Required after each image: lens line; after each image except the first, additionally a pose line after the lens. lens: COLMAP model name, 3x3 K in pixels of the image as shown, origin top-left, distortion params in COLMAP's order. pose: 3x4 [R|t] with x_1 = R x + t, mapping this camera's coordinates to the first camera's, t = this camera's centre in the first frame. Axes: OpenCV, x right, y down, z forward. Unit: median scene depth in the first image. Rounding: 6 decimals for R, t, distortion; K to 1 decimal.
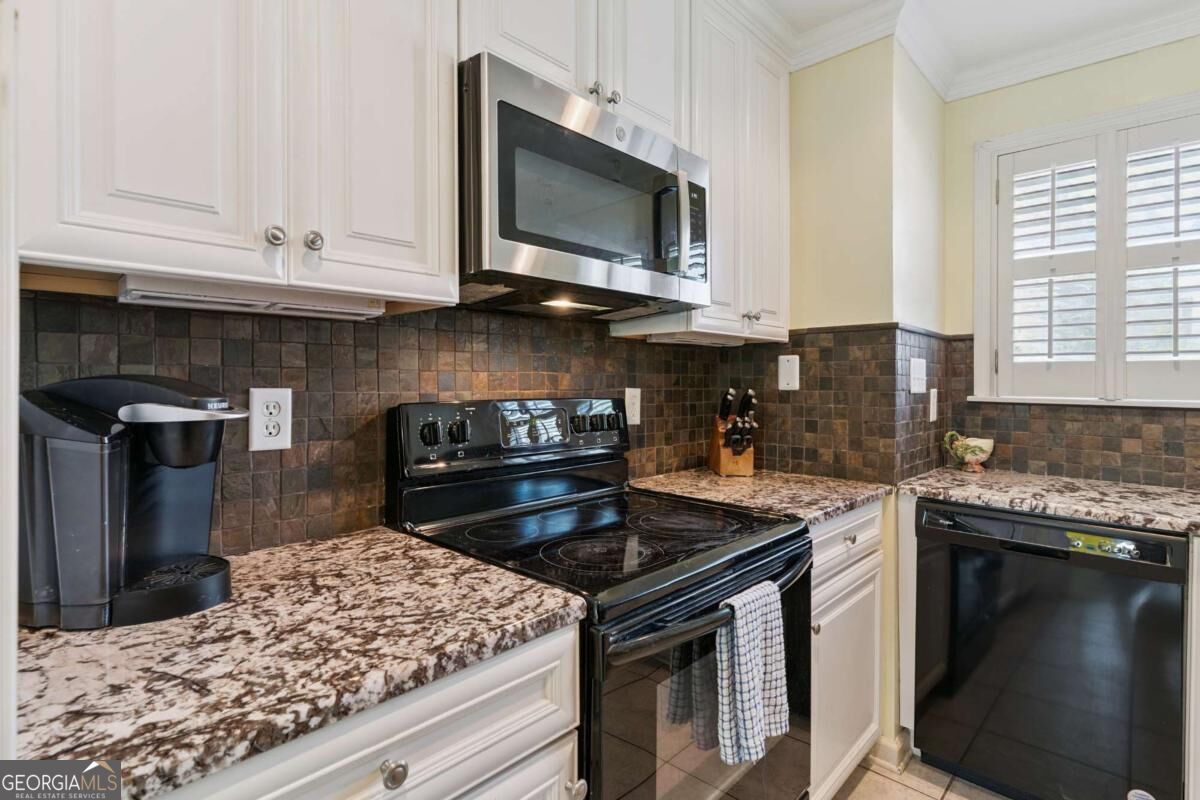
lens RADIAL K [[601.4, 0, 580.4], [0, 601.4, 382.8], [0, 0, 1]] dist [0.001004, 0.000352]
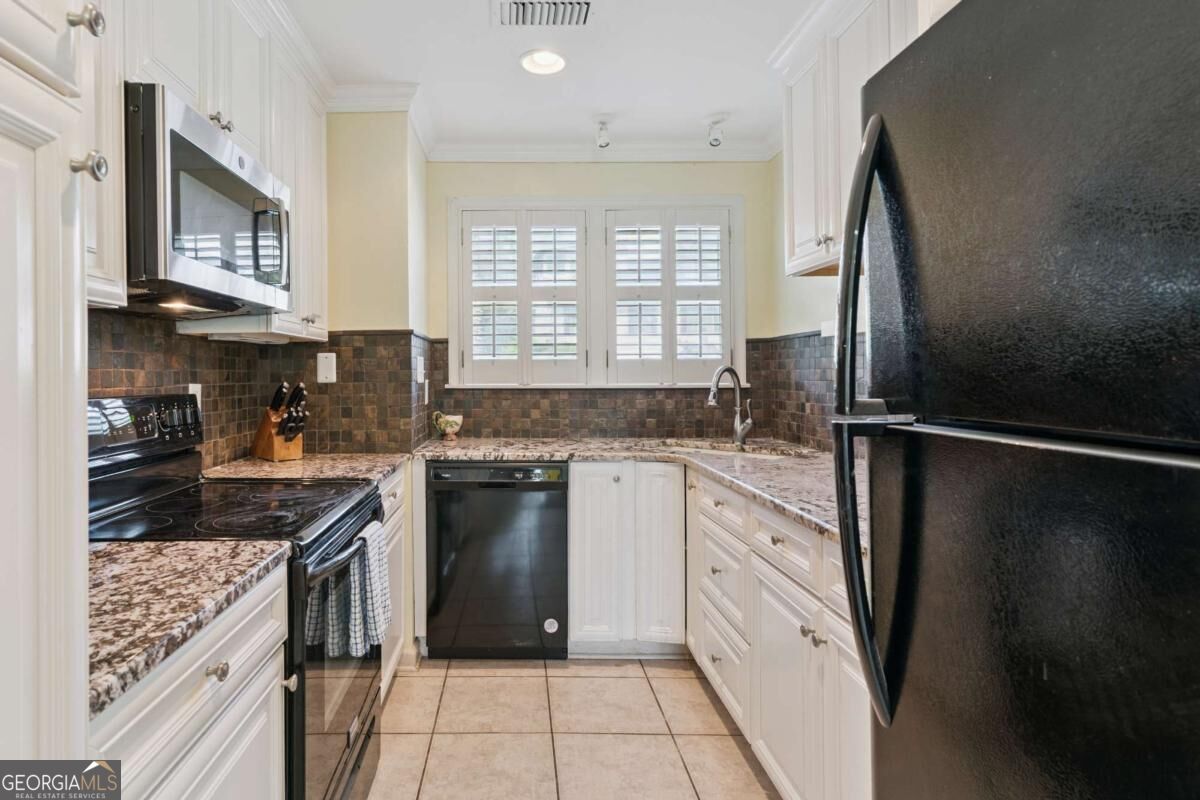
lens RADIAL K [[654.9, 0, 510.1], [0, 654.9, 372.6], [0, 0, 1]] dist [-0.001249, 0.000338]
pose [[0.724125, -0.010065, 0.689595, -0.297056], [0.013320, 0.999911, 0.000607, -0.003793], [-0.689540, 0.008746, 0.724195, -0.181234]]
